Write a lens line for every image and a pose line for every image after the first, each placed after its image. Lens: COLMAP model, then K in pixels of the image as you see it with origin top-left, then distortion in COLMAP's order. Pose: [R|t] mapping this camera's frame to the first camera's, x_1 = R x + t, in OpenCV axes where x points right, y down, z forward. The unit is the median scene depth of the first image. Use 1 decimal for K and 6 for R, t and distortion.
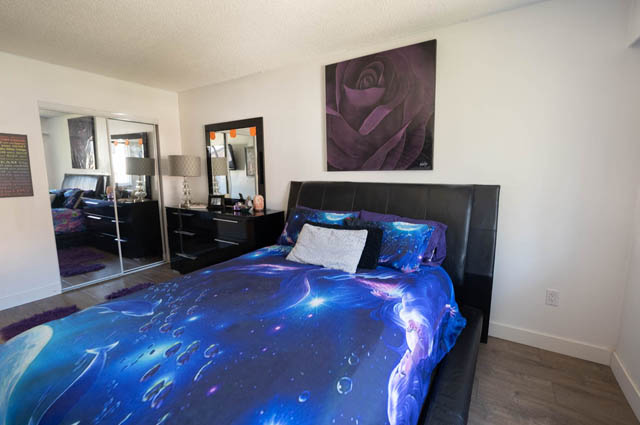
lens RADIAL K [[285.3, 0, 320.0], [0, 285.3, 212.5], [0, 0, 1]] dist [-0.003958, -0.000326]
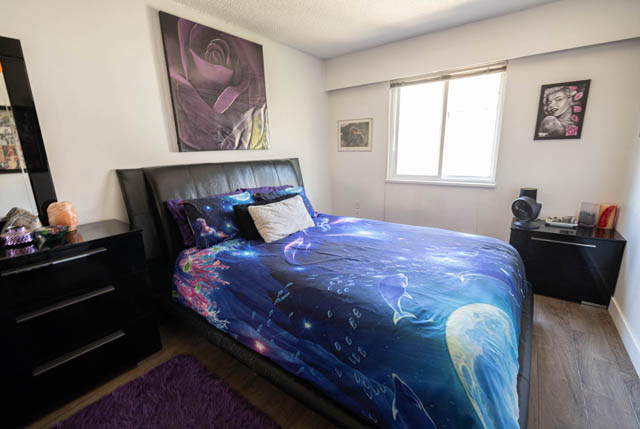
lens RADIAL K [[295.8, 0, 317.3], [0, 295.8, 221.2], [0, 0, 1]] dist [-0.000484, 0.000267]
pose [[0.058164, -0.235308, 0.970179, -1.070453], [0.175299, 0.959132, 0.222119, -0.097369], [-0.982796, 0.157152, 0.097036, 0.751917]]
